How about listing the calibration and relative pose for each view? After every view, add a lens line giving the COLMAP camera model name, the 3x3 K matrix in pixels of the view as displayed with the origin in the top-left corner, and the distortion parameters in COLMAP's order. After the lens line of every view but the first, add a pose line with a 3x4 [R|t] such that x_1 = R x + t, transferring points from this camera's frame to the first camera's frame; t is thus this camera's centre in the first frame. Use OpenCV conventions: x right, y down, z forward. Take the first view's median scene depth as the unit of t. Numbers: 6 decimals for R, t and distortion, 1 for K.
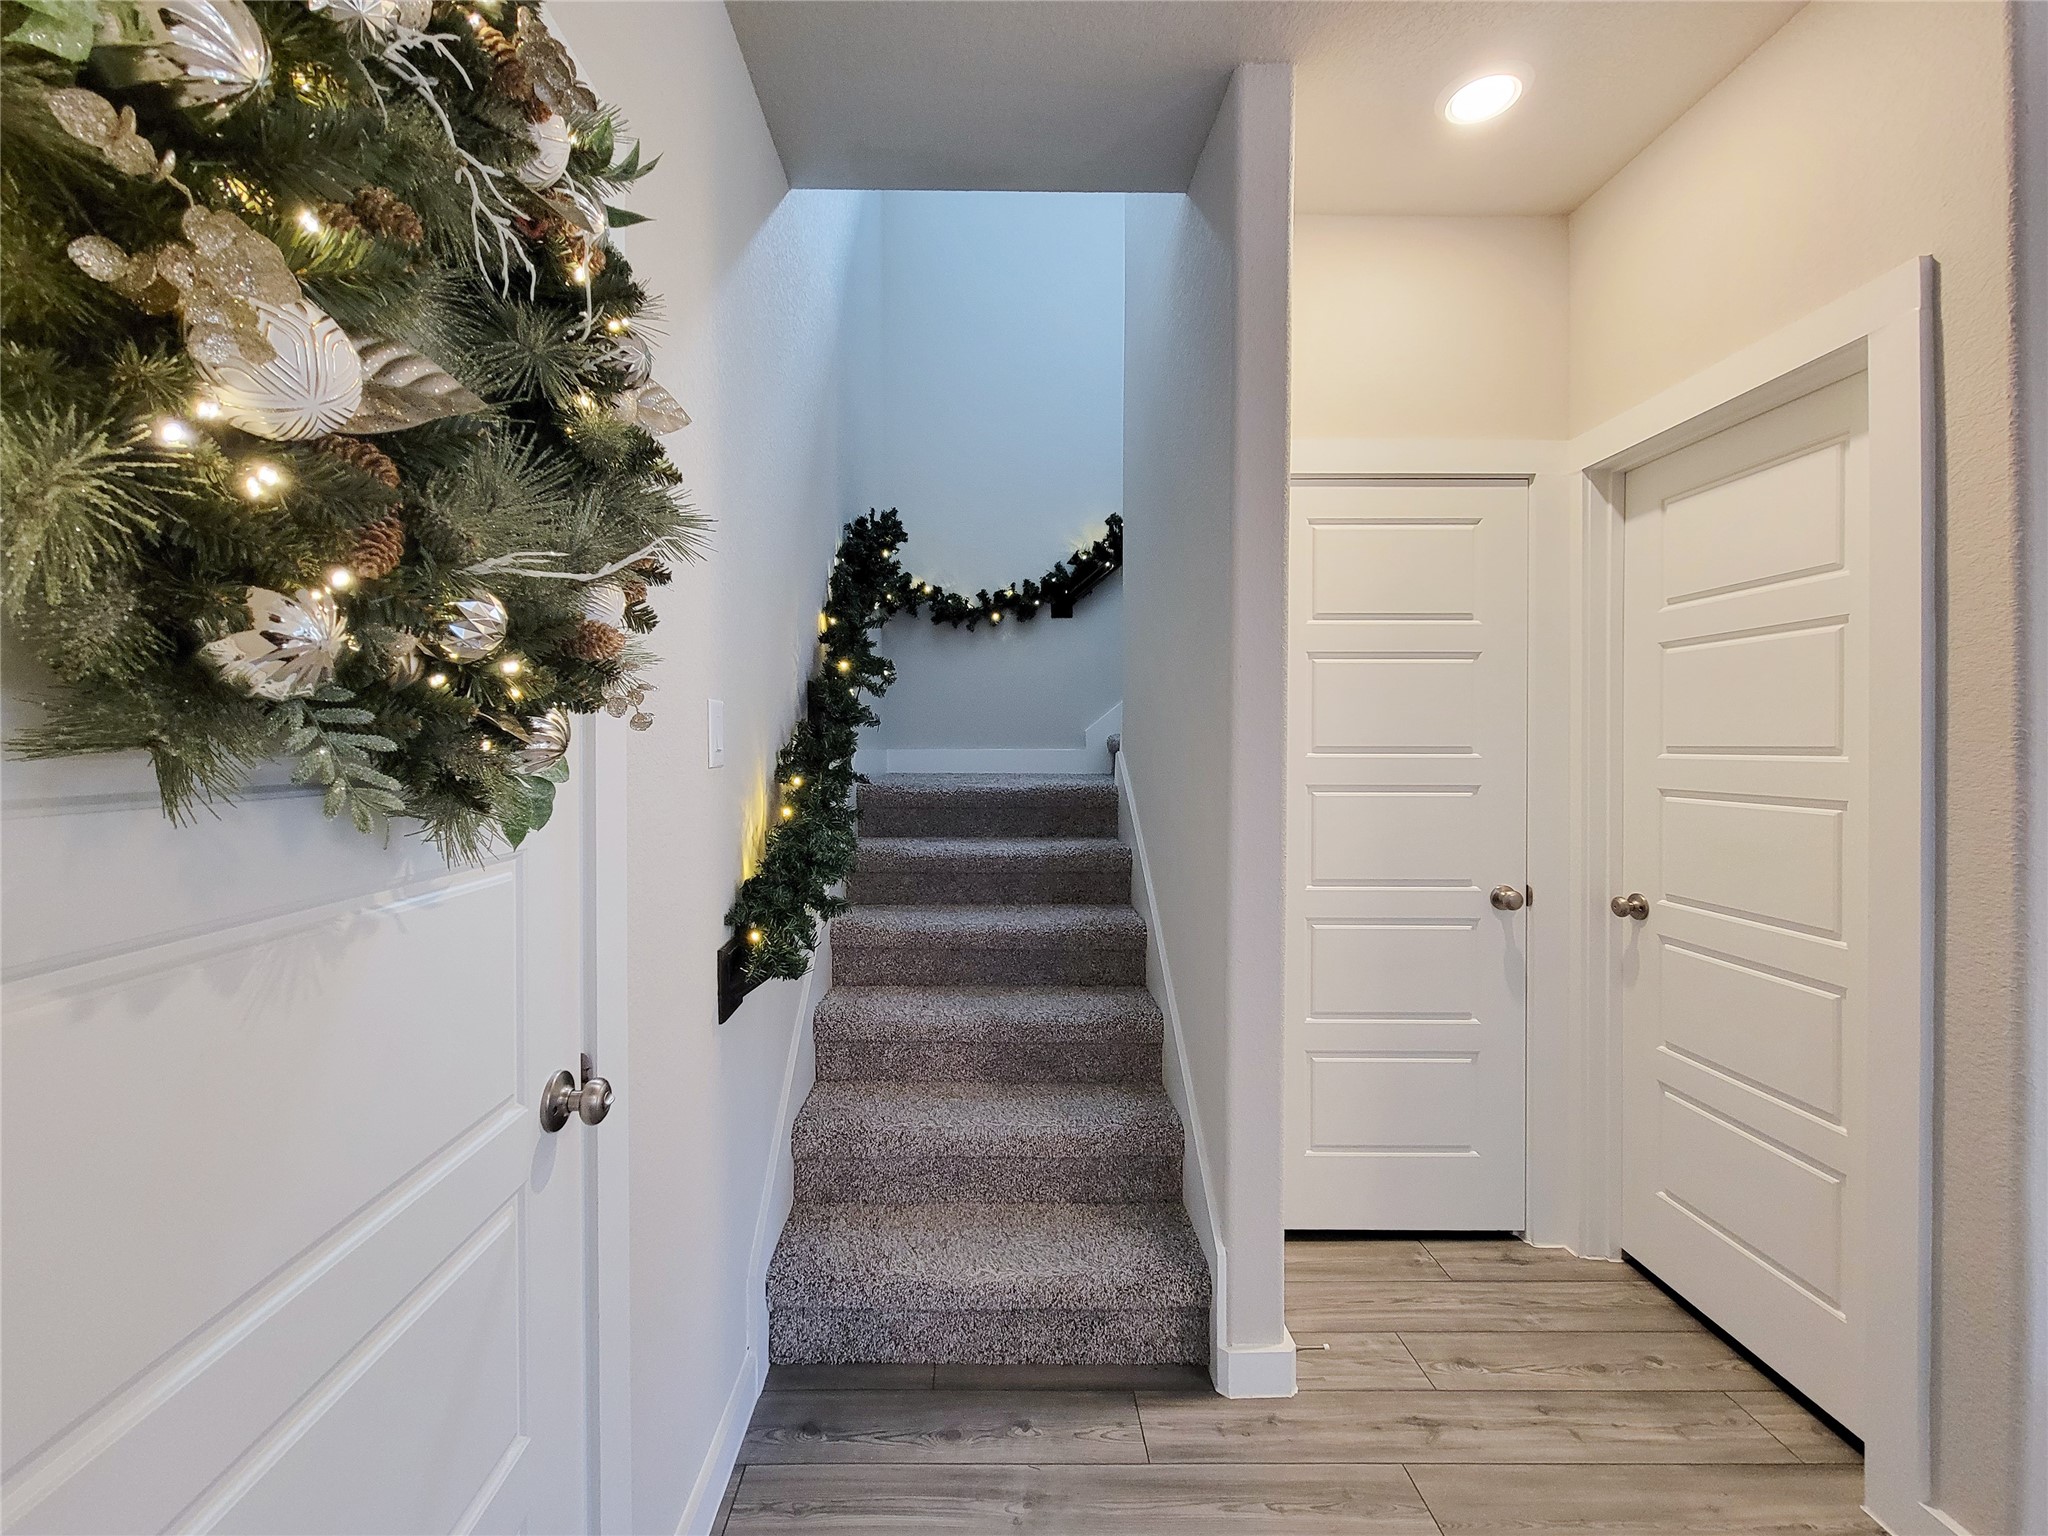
lens RADIAL K [[839.8, 0, 1028.3], [0, 839.8, 762.3], [0, 0, 1]] dist [0.009720, -0.003557]
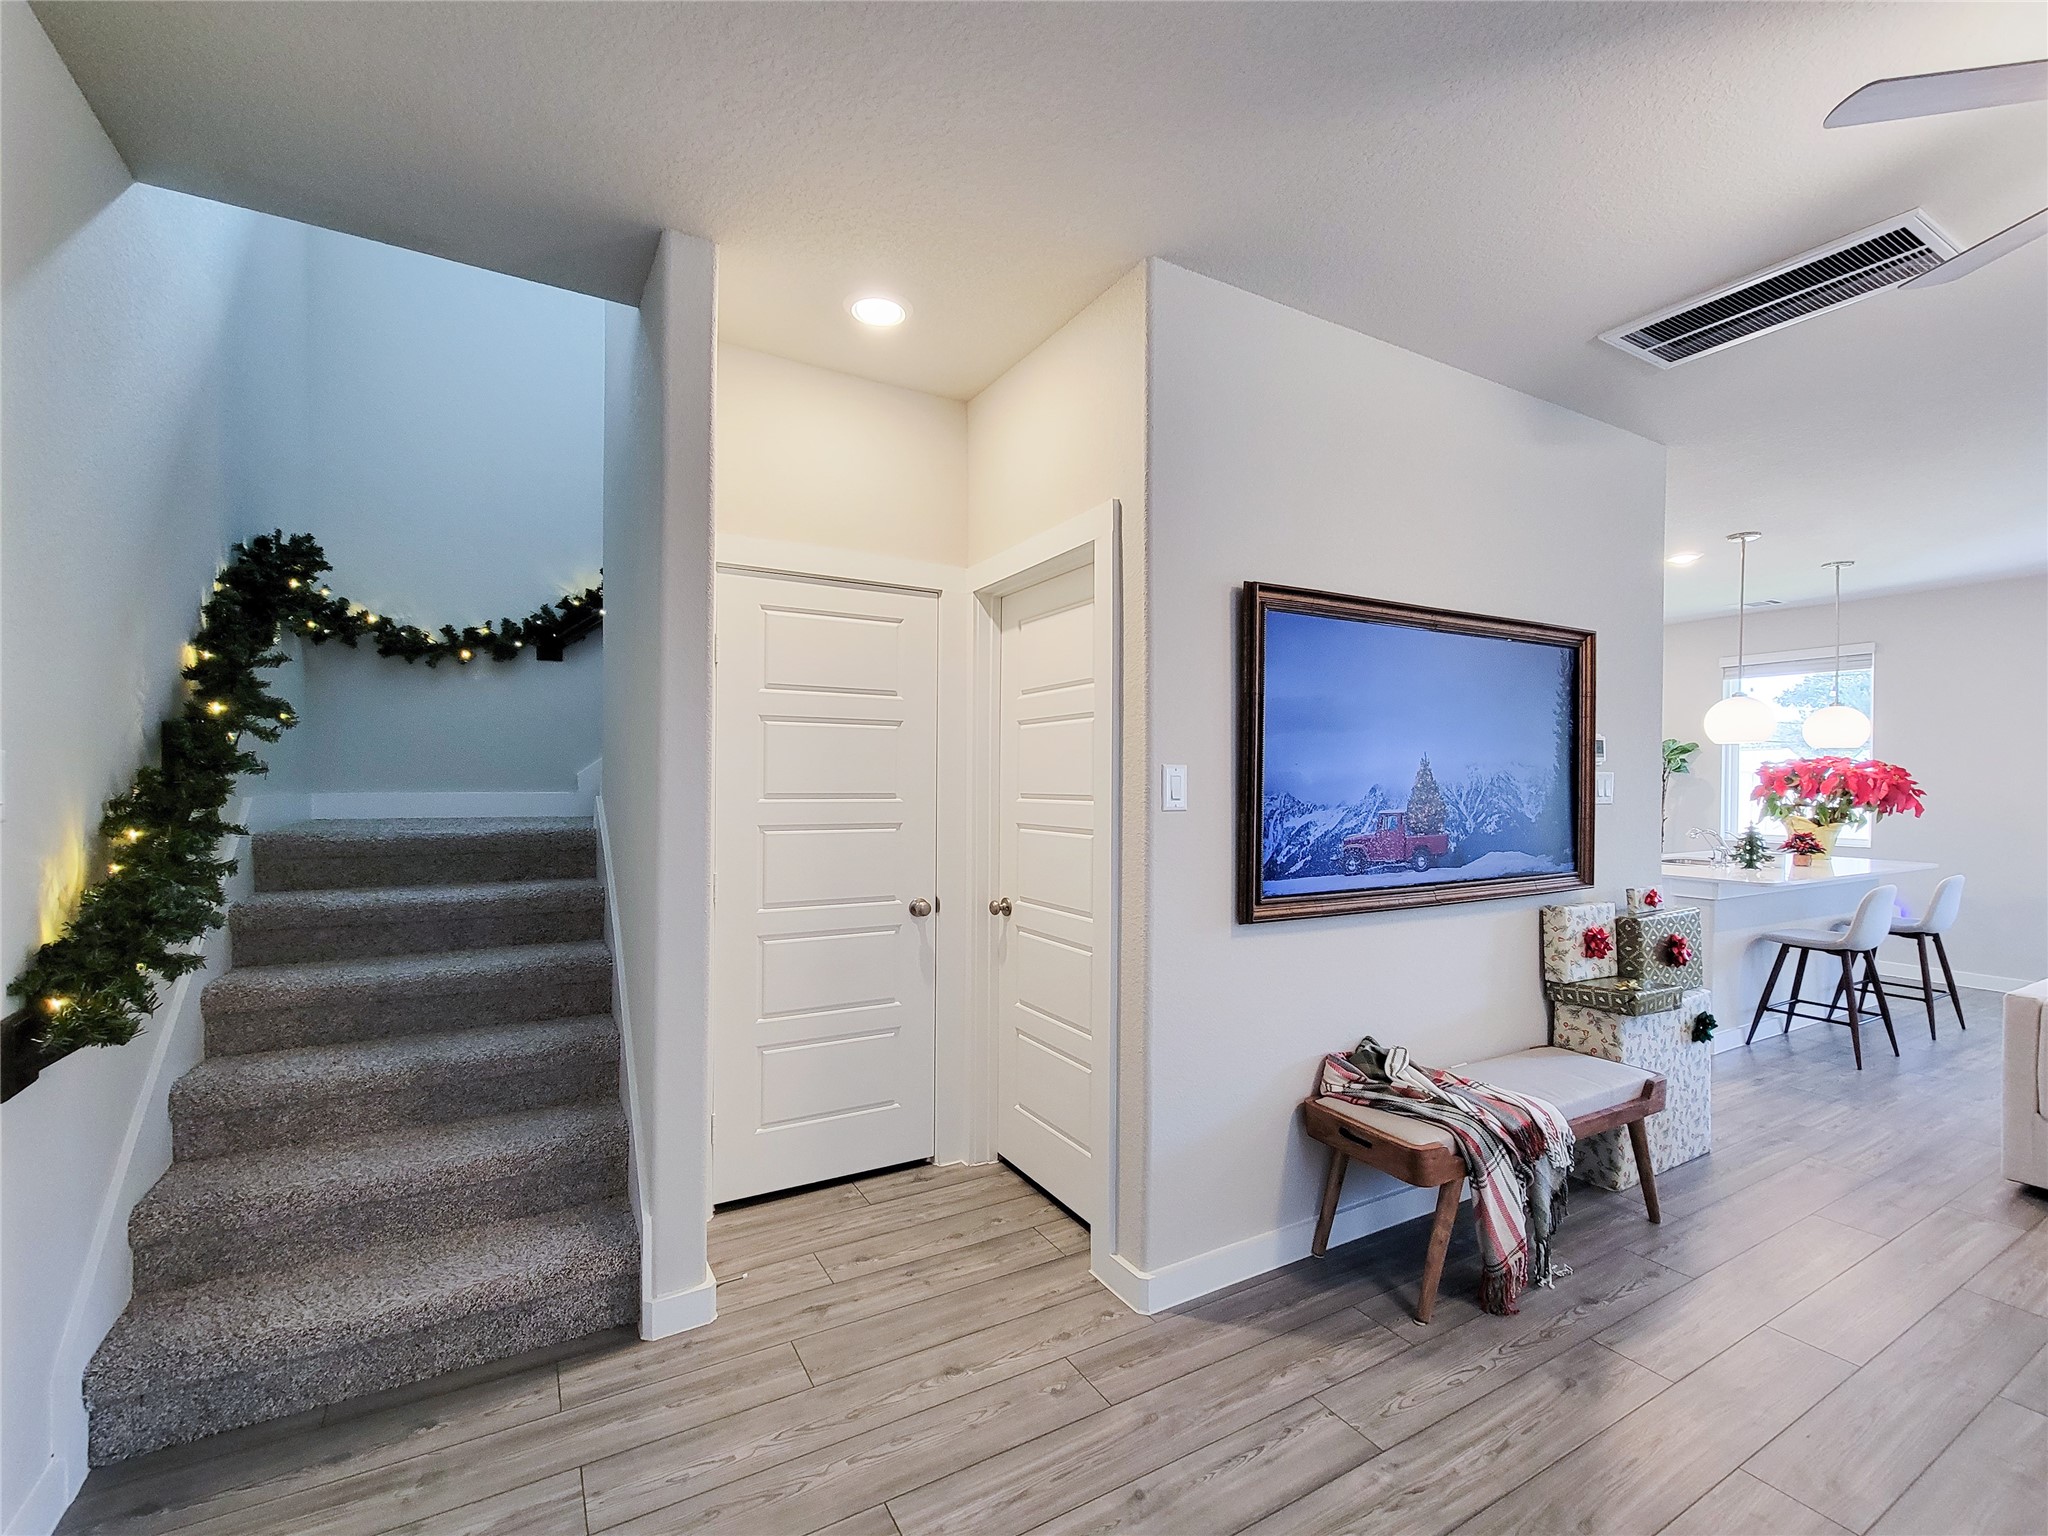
lens RADIAL K [[839.8, 0, 1101.5], [0, 839.8, 792.0], [0, 0, 1]] dist [0.009720, -0.003557]
pose [[0.862771, -0.001098, 0.505594, 0.154230], [0.003660, 0.999985, -0.004073, -0.014948], [-0.505582, 0.005365, 0.862762, -0.302691]]
